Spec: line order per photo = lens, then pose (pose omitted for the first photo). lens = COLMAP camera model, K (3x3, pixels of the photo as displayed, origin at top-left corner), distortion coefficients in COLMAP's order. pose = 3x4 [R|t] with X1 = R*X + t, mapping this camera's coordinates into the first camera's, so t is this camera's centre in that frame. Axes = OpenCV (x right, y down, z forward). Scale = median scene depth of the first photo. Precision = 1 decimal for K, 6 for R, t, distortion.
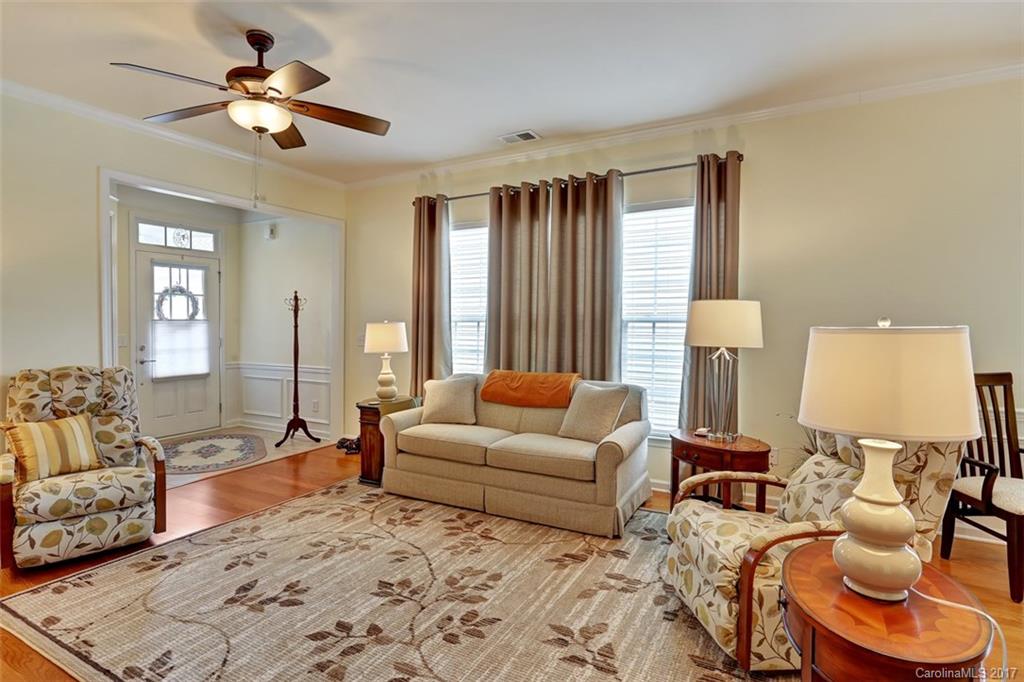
lens RADIAL K [[524.8, 0, 518.6], [0, 524.8, 334.4], [0, 0, 1]] dist [-0.010093, -0.002937]
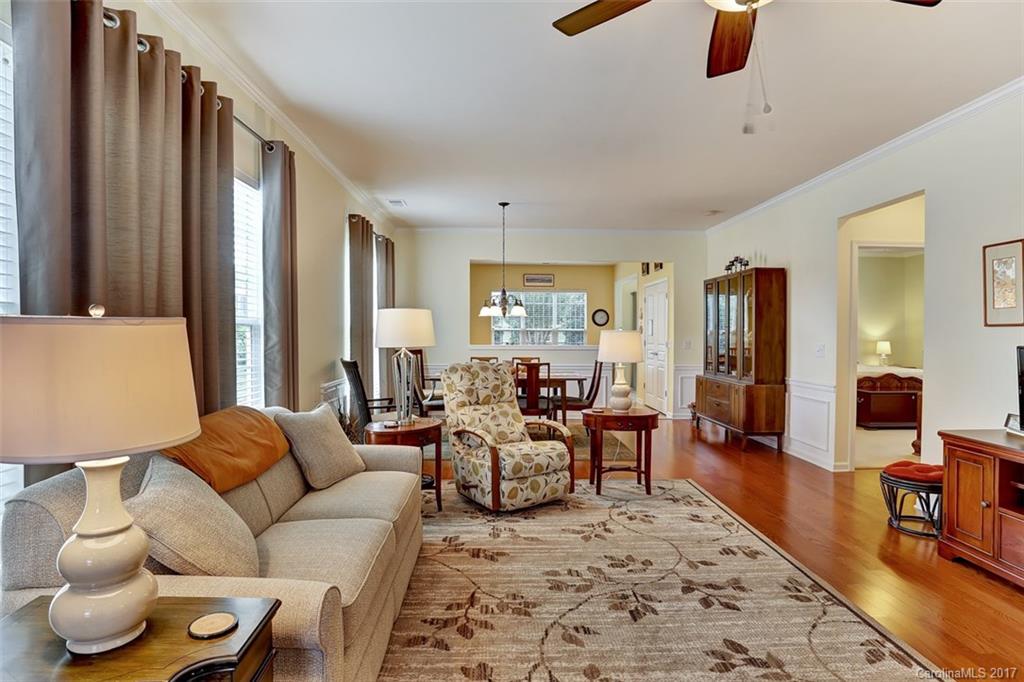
lens RADIAL K [[524.8, 0, 517.0], [0, 524.8, 340.5], [0, 0, 1]] dist [-0.010093, -0.002937]
pose [[-0.497701, -0.017930, 0.867163, -0.990252], [0.003308, 0.999740, 0.022570, -0.022447], [-0.867342, 0.014102, -0.497512, 1.723681]]
